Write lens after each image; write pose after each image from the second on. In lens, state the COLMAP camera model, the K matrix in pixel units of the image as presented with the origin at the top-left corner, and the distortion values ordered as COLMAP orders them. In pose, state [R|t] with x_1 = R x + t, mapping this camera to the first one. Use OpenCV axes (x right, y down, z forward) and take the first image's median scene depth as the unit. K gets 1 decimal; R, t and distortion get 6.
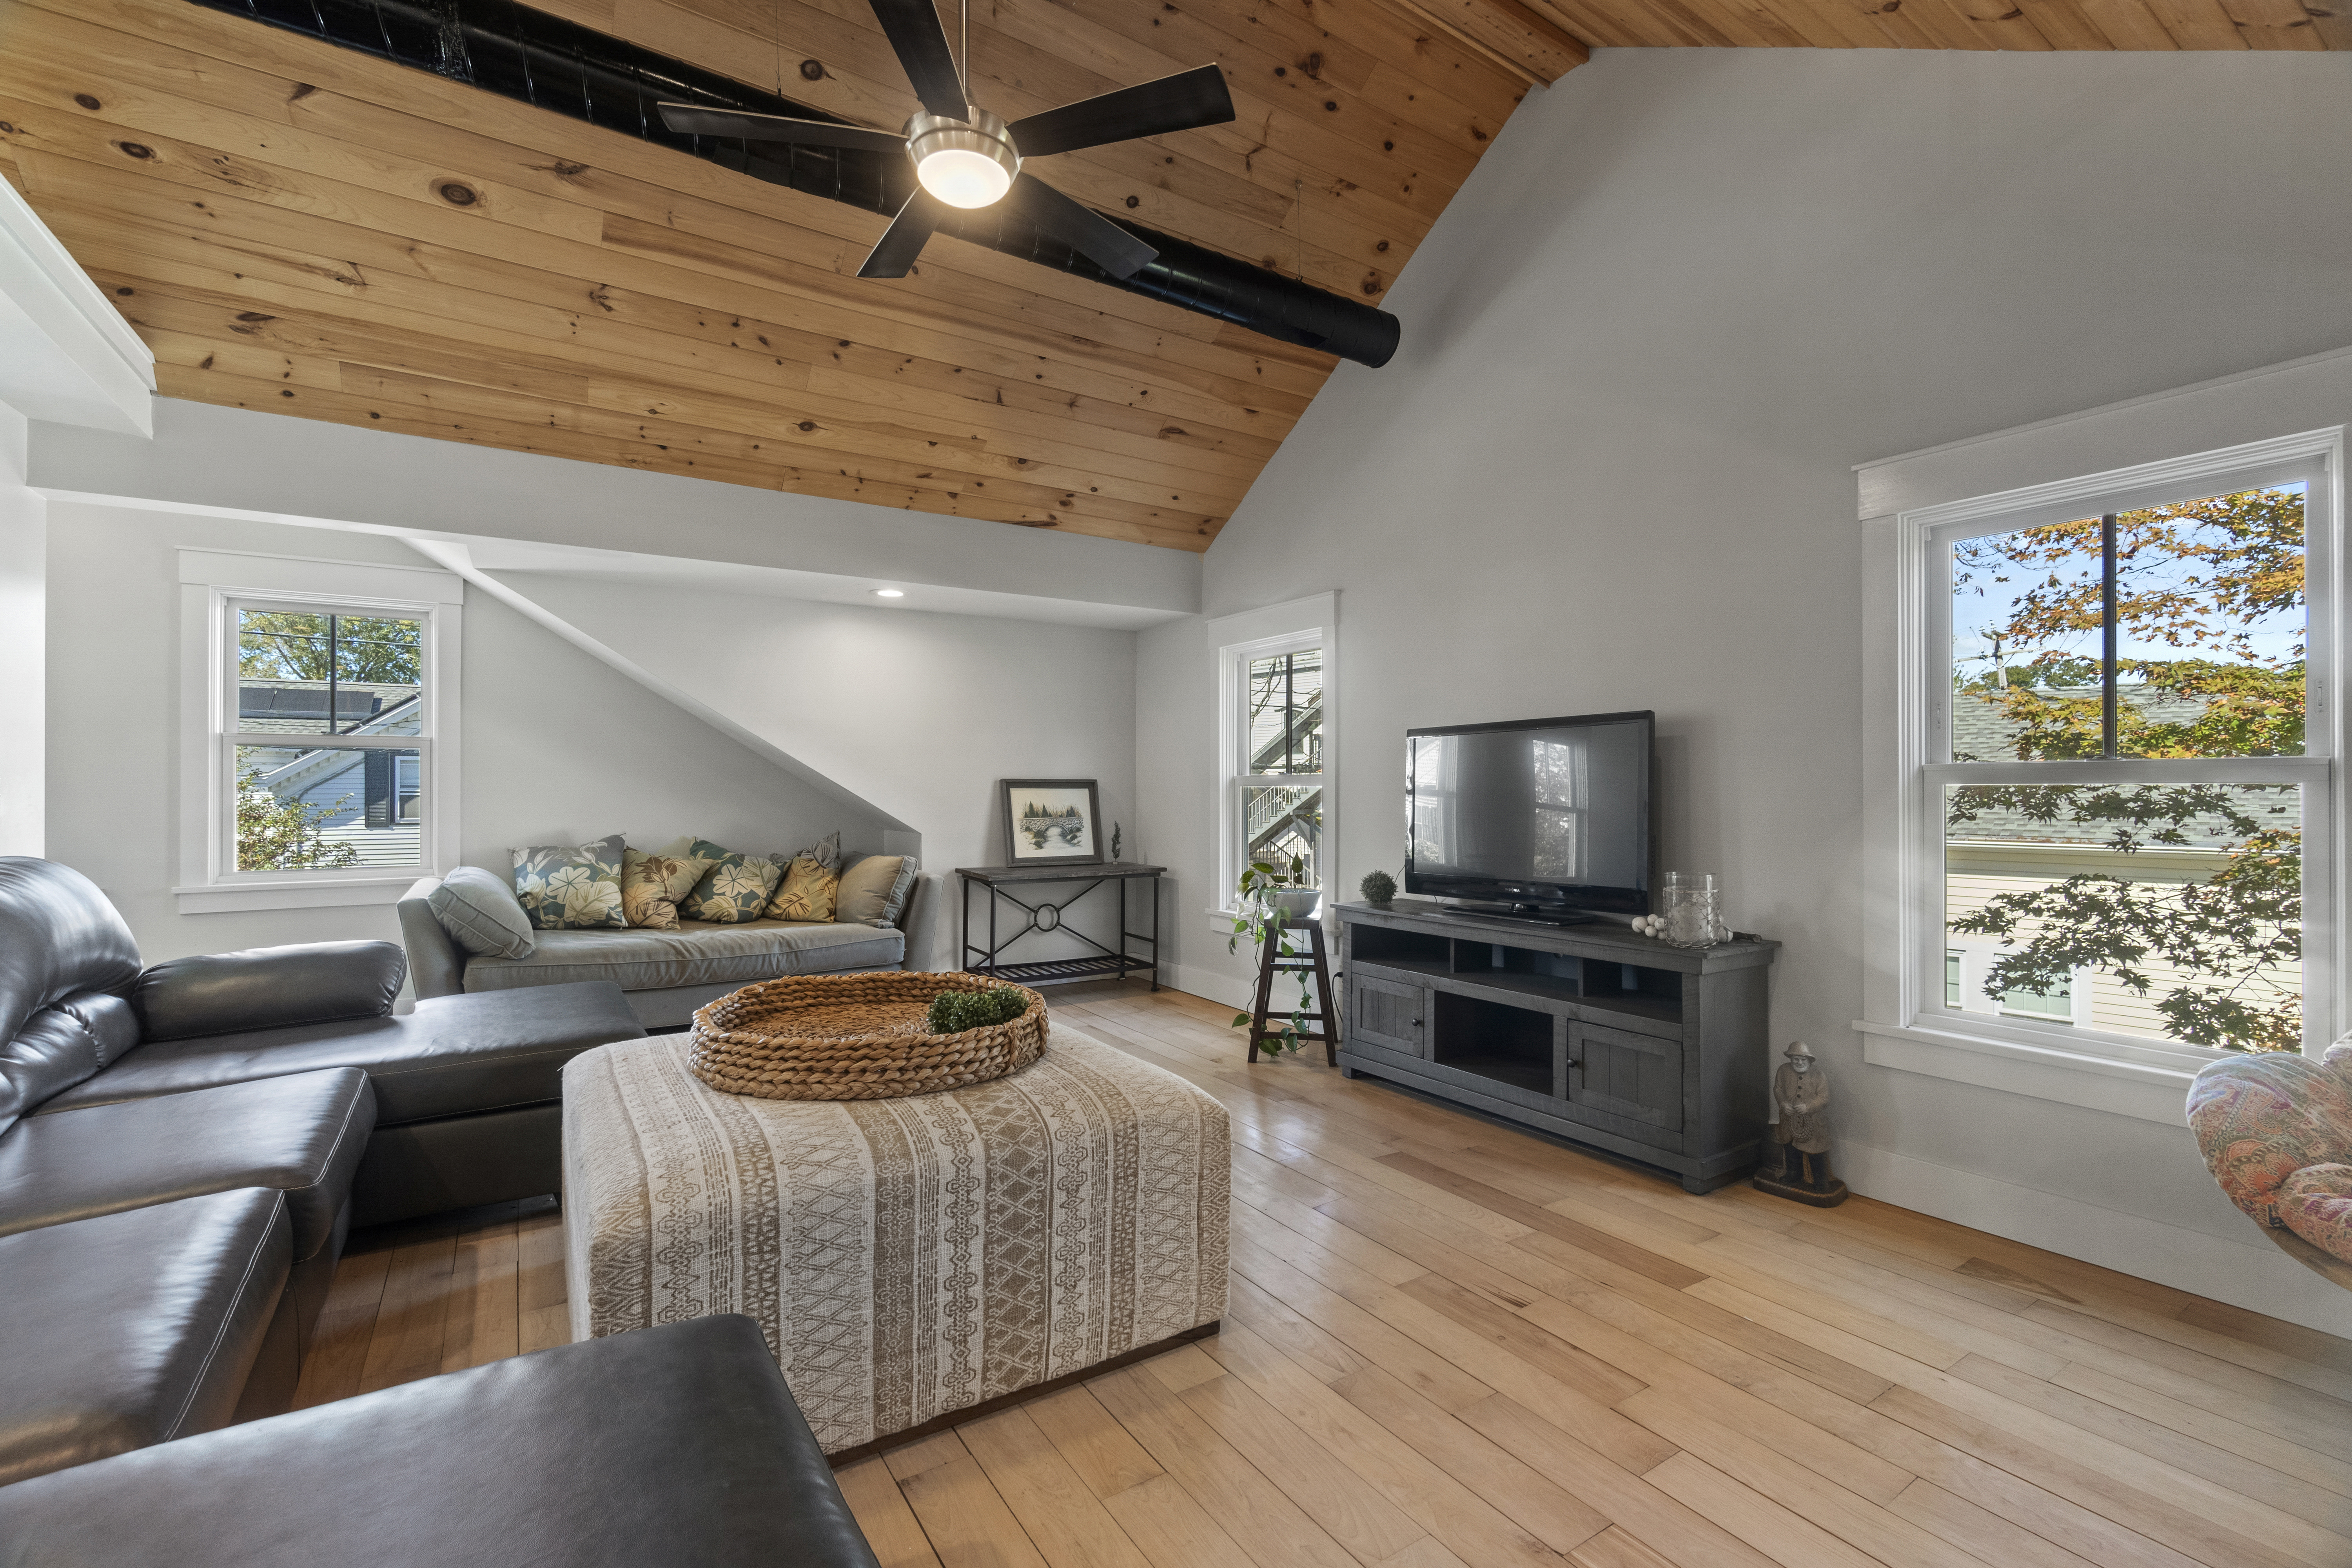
lens RADIAL K [[1023.1, 0, 1169.9], [0, 1023.1, 789.0], [0, 0, 1]] dist [-0.000831, -0.000189]
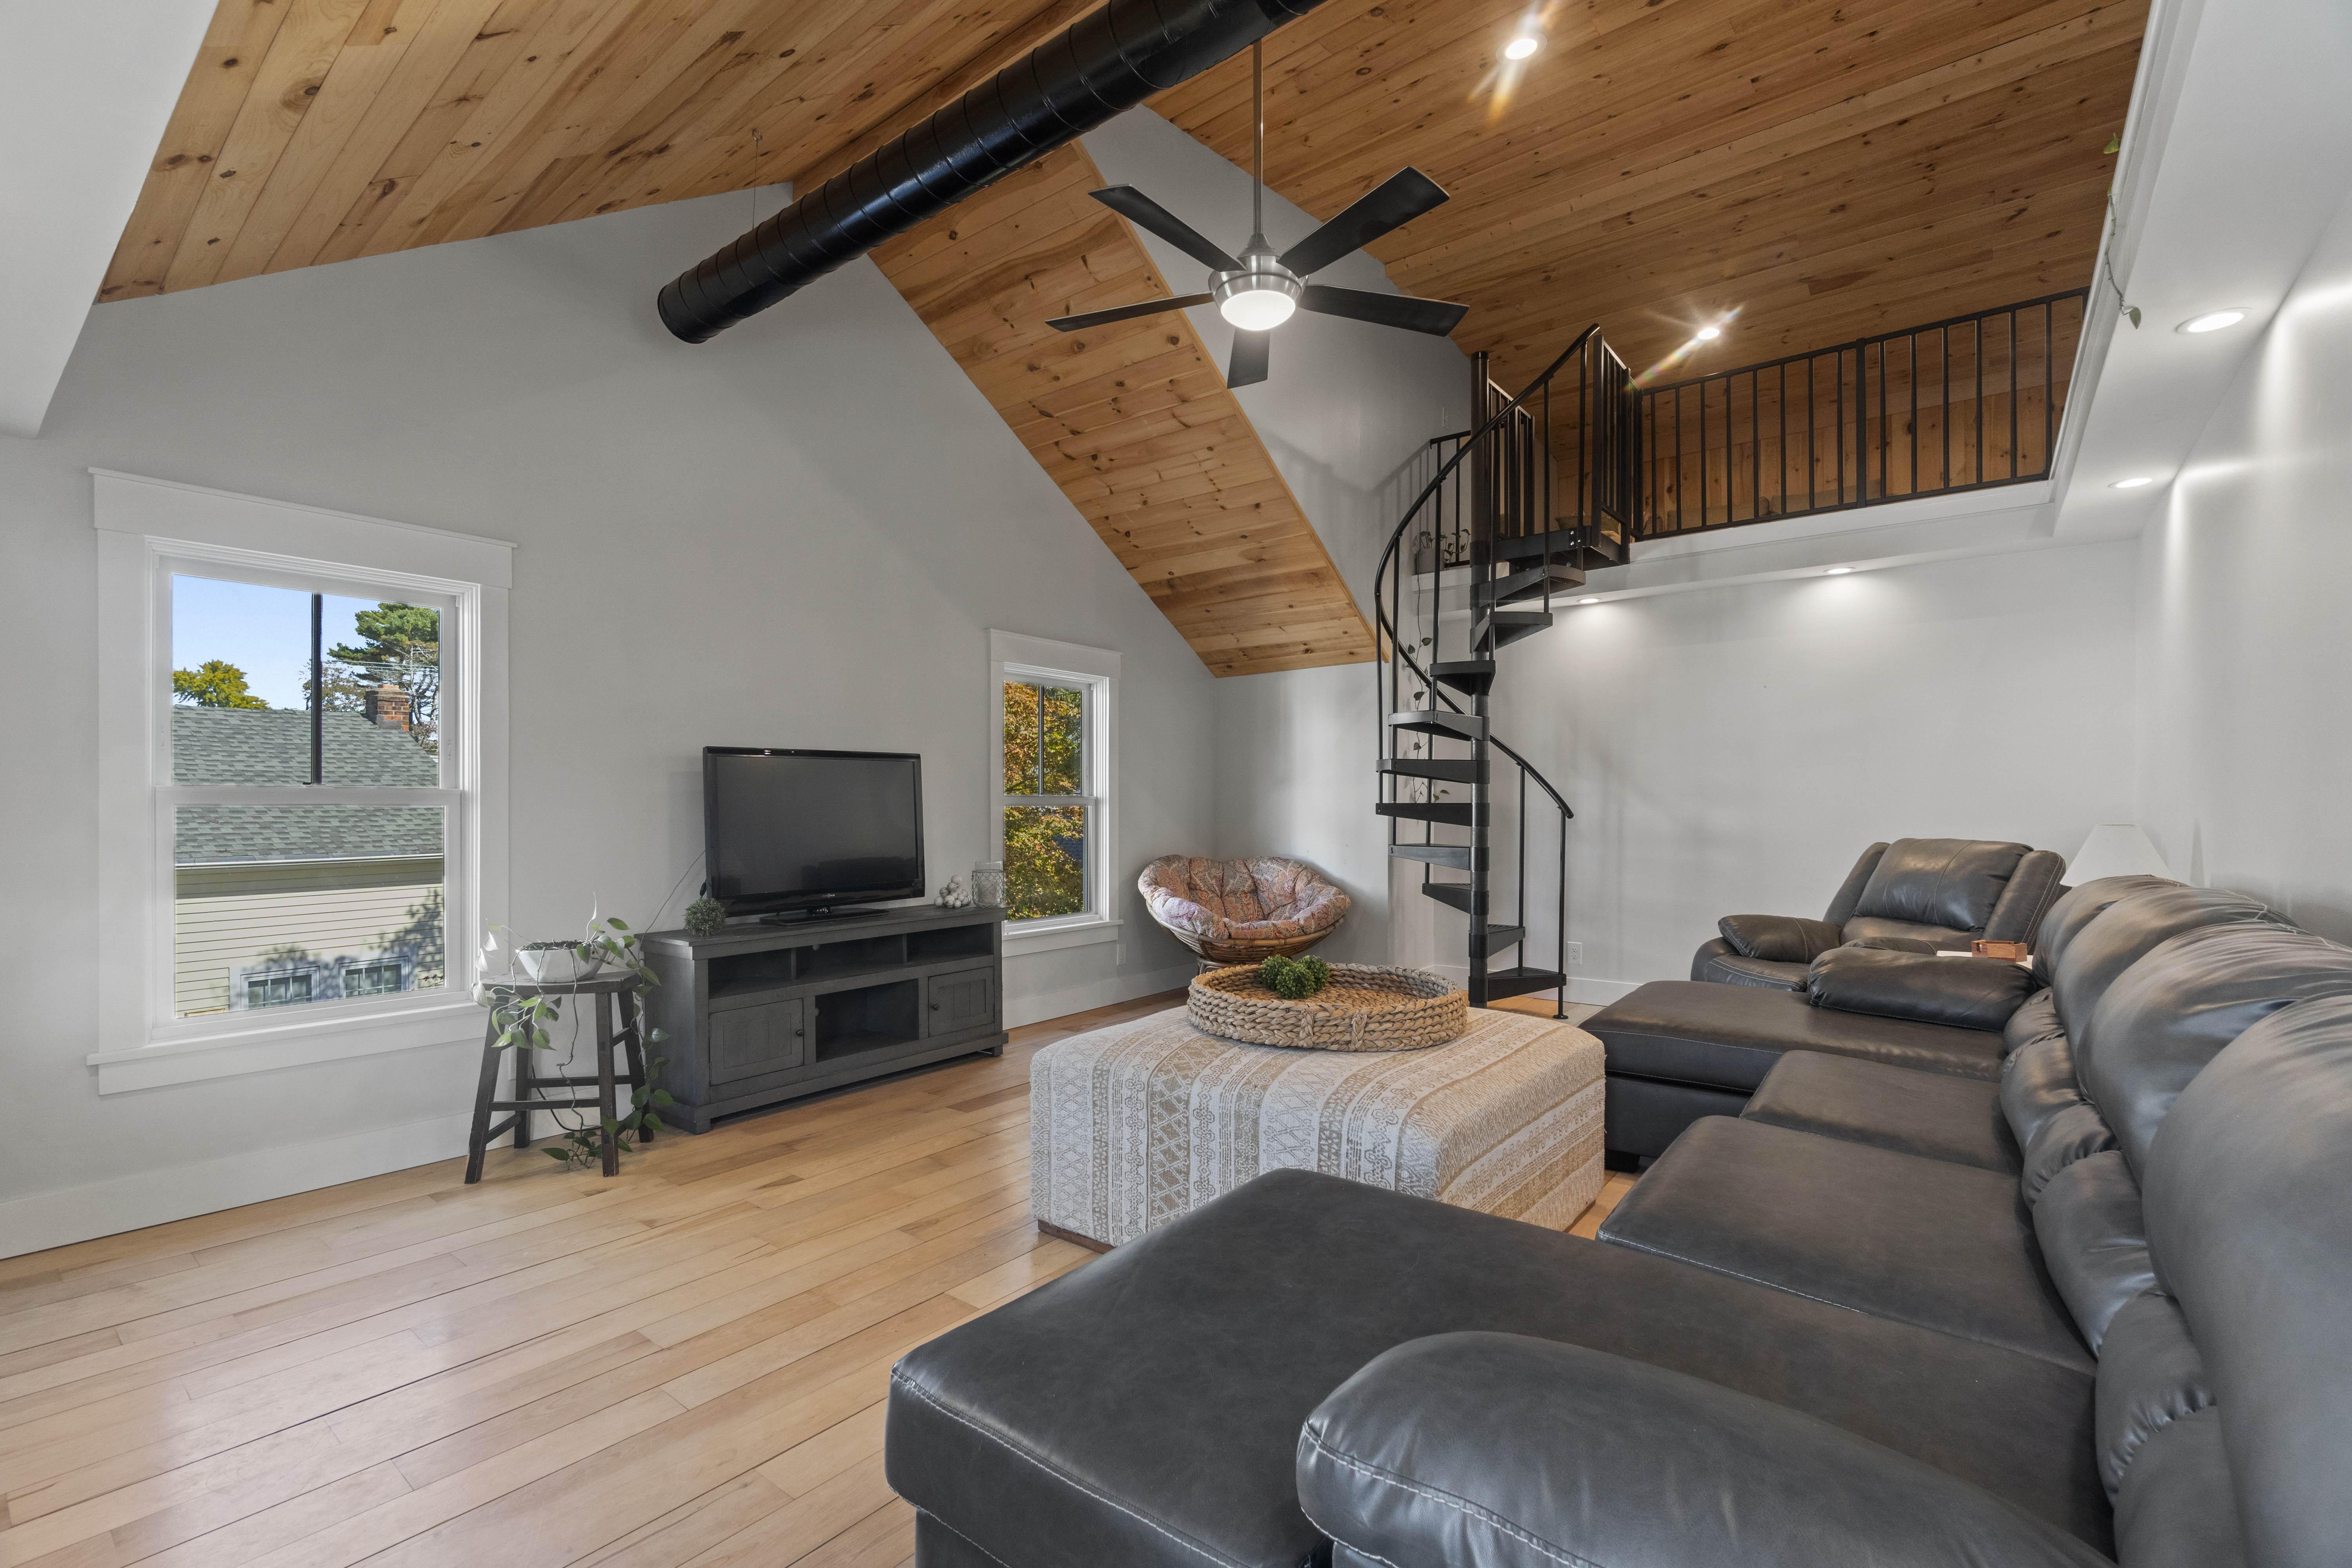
lens RADIAL K [[1023.1, 0, 1169.9], [0, 1023.1, 789.0], [0, 0, 1]] dist [-0.000831, -0.000189]
pose [[-0.334416, 0.025825, 0.942072, -0.890613], [0.007073, 0.999665, -0.024893, 0.011346], [-0.942399, -0.001661, -0.334486, 1.023923]]
